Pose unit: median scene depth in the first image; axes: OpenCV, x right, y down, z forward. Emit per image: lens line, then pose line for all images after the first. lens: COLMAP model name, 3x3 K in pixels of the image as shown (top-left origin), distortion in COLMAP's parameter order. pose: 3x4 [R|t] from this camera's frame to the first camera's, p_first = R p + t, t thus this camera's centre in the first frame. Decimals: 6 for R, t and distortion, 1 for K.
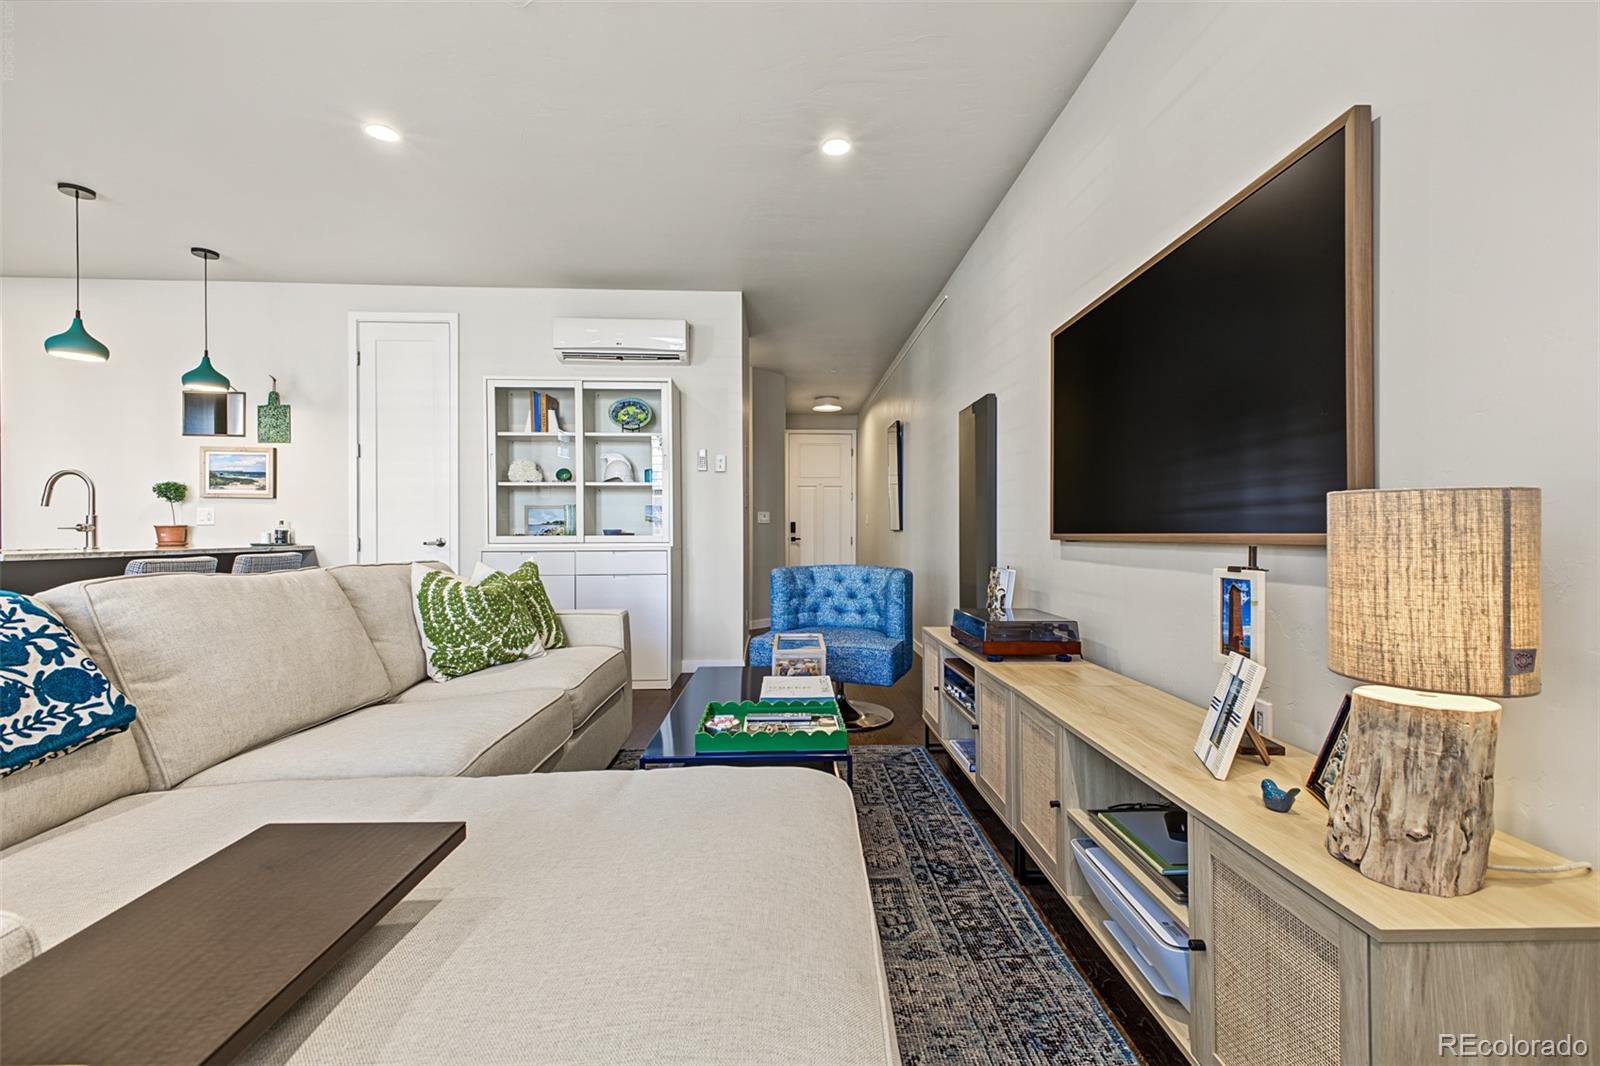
lens RADIAL K [[681.9, 0, 815.2], [0, 681.9, 534.7], [0, 0, 1]] dist [0.008285, -0.000501]
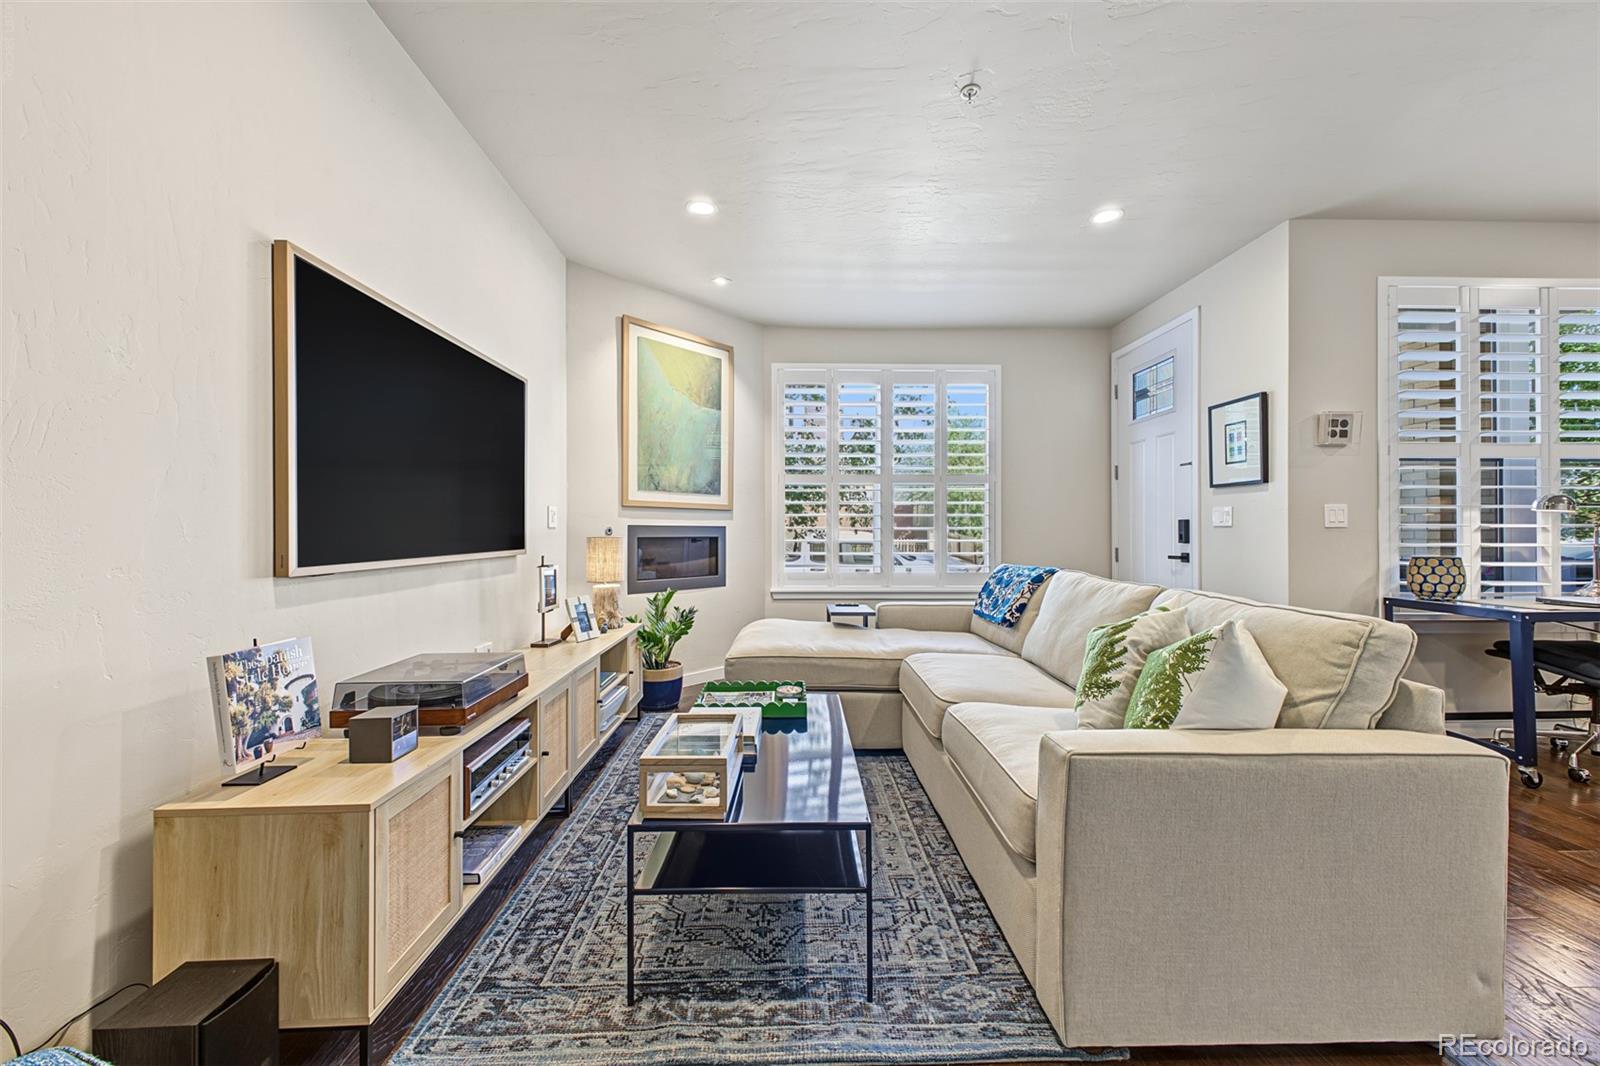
lens RADIAL K [[630.7, 0, 799.9], [0, 630.7, 529.9], [0, 0, 1]] dist [0.016014, -0.002477]
pose [[-0.999759, 0.001922, 0.021856, -0.096296], [0.001900, 0.999998, -0.001033, -0.025459], [-0.021858, -0.000991, -0.999761, 1.190074]]
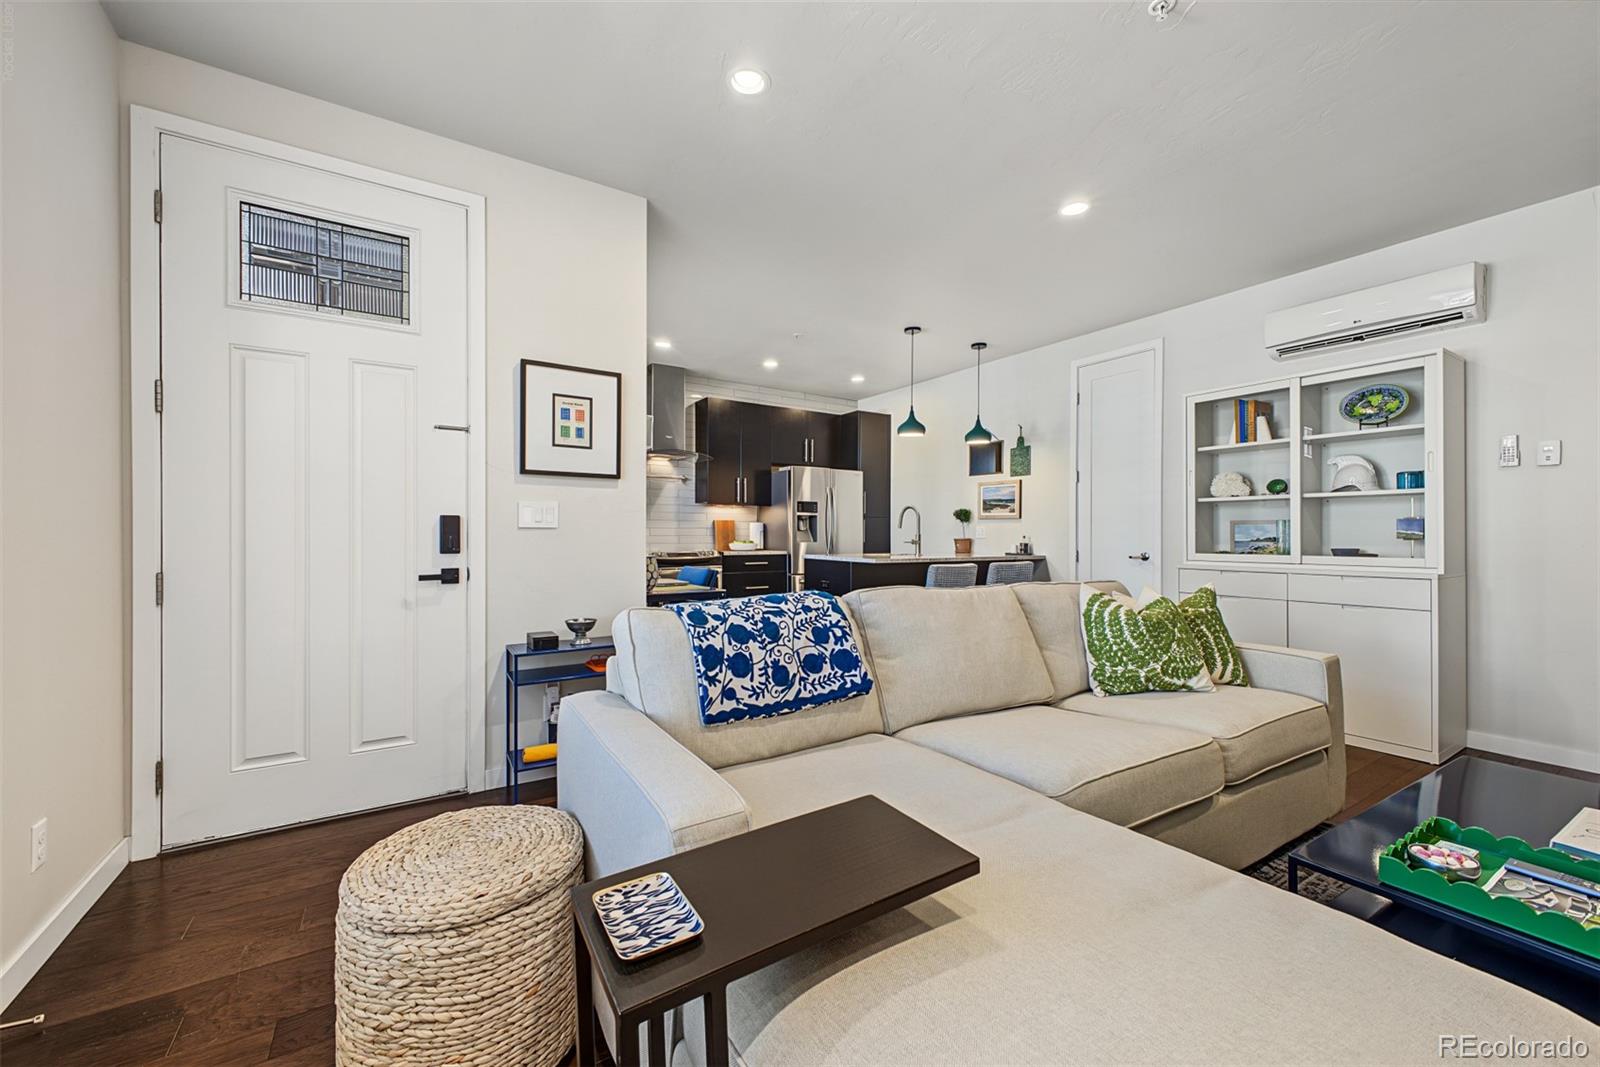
lens RADIAL K [[630.7, 0, 800.8], [0, 630.7, 534.8], [0, 0, 1]] dist [0.016014, -0.002477]
pose [[0.498435, 0.003396, -0.866920, 0.055298], [-0.005923, 0.999982, 0.000512, -0.025093], [0.866907, 0.004879, 0.498446, 0.050489]]
